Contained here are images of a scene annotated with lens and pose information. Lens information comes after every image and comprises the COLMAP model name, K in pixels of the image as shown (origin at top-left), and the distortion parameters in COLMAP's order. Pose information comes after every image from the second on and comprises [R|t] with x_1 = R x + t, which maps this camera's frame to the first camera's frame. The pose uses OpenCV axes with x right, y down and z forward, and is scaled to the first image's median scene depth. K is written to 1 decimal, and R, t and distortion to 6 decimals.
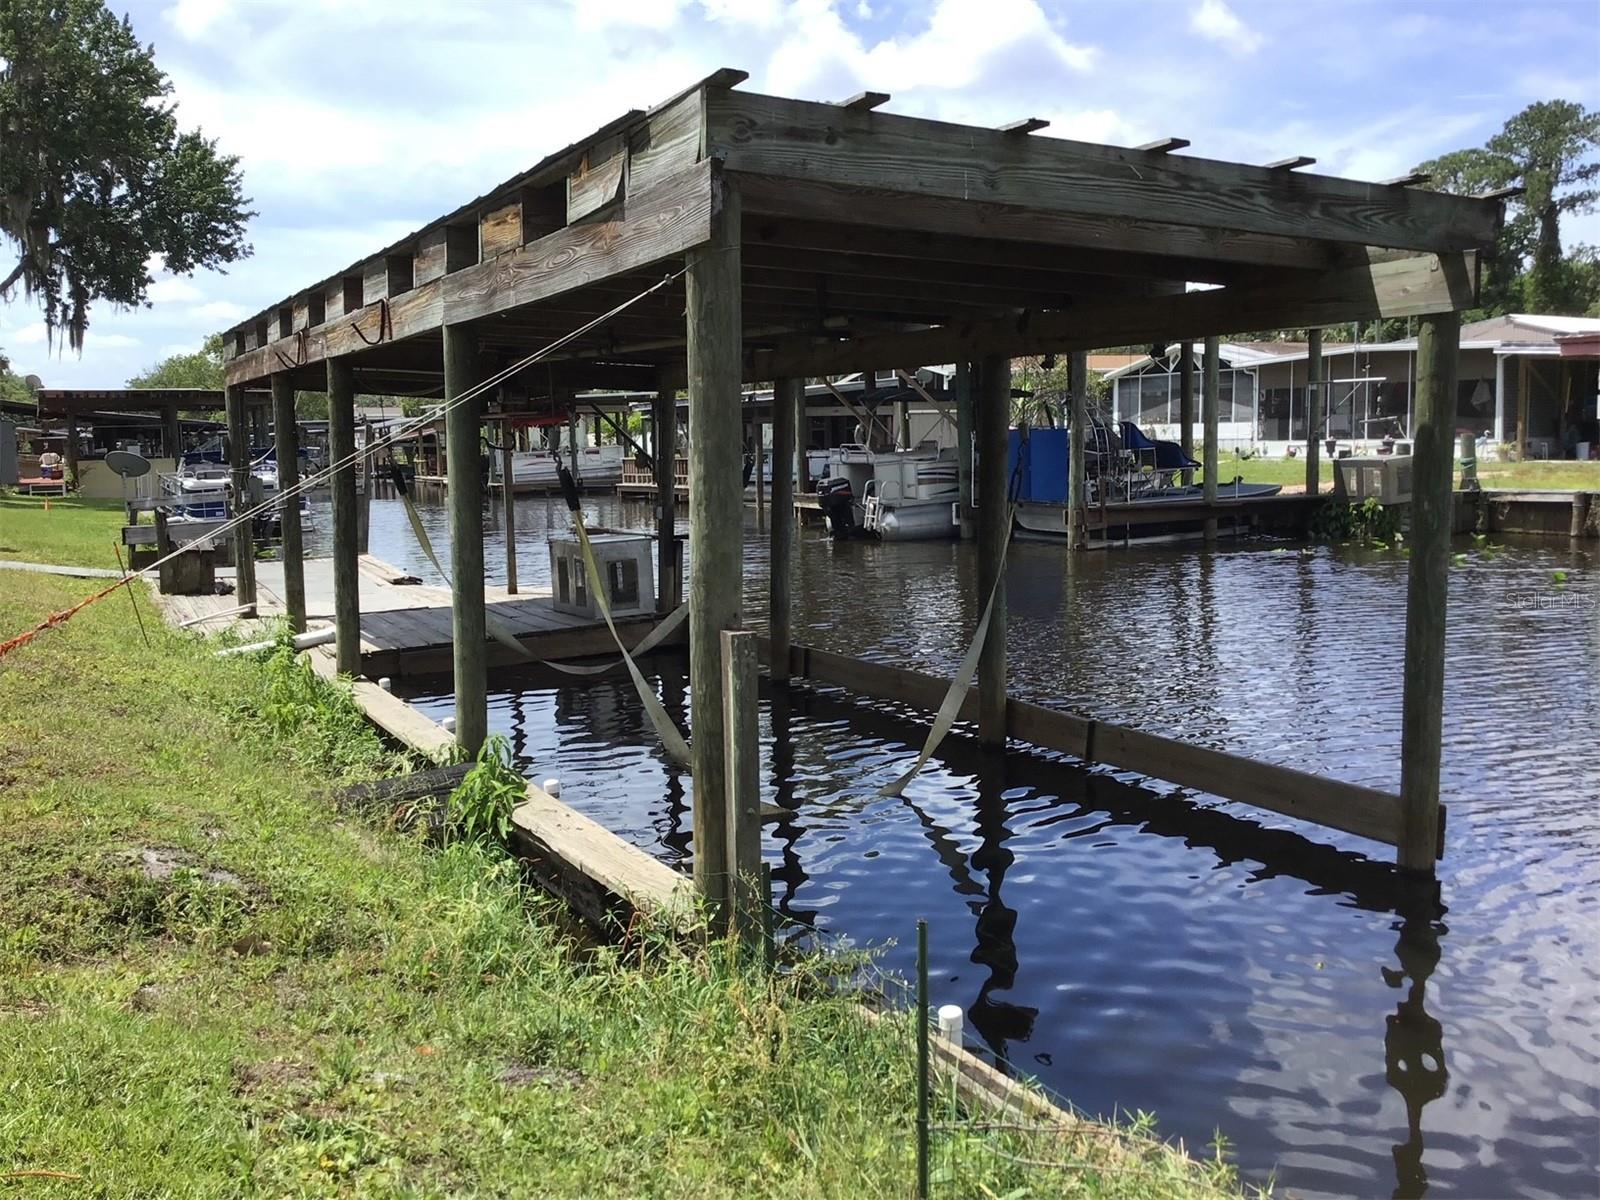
lens RADIAL K [[1459.3, 0, 806.7], [0, 1459.3, 604.6], [0, 0, 1]] dist [0.108776, -0.208510]
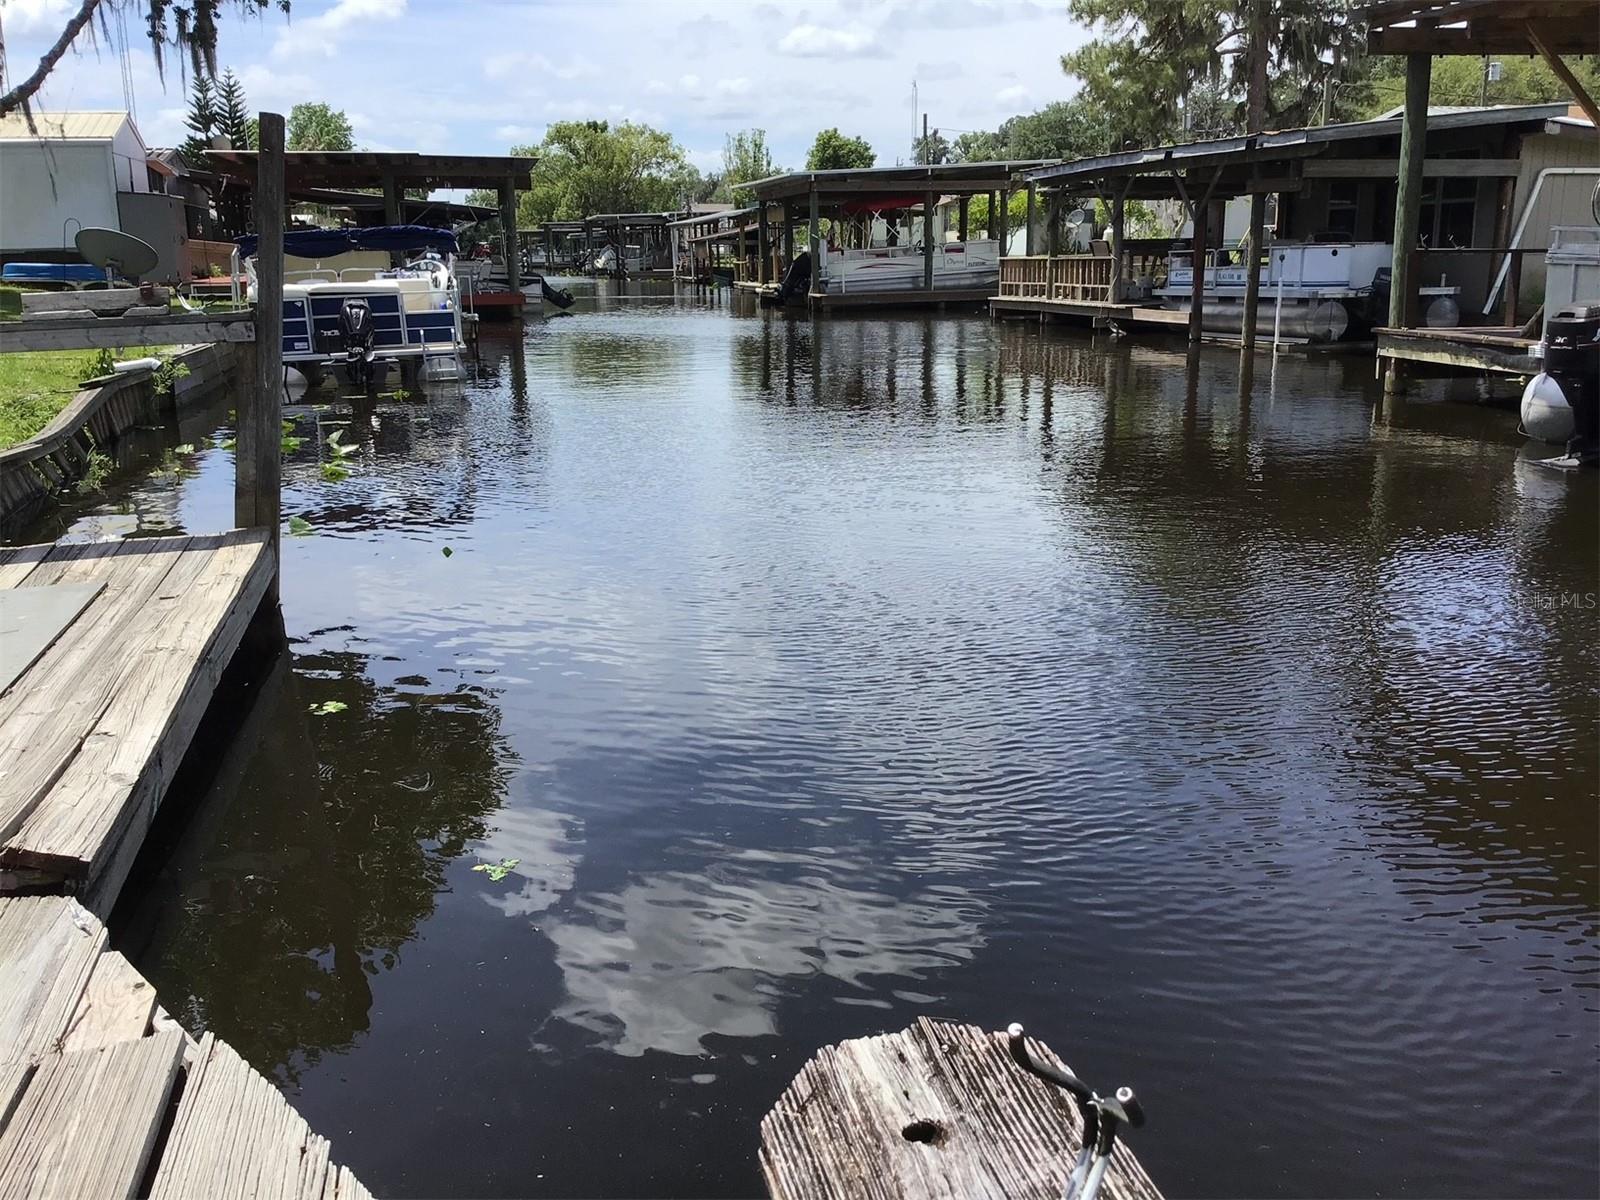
lens RADIAL K [[1459.3, 0, 806.7], [0, 1459.3, 604.6], [0, 0, 1]] dist [0.108776, -0.208510]
pose [[0.971388, 0.064499, -0.228572, -0.048636], [-0.034882, 0.990726, 0.131324, -0.028724], [0.234922, -0.119594, 0.964629, 0.320408]]
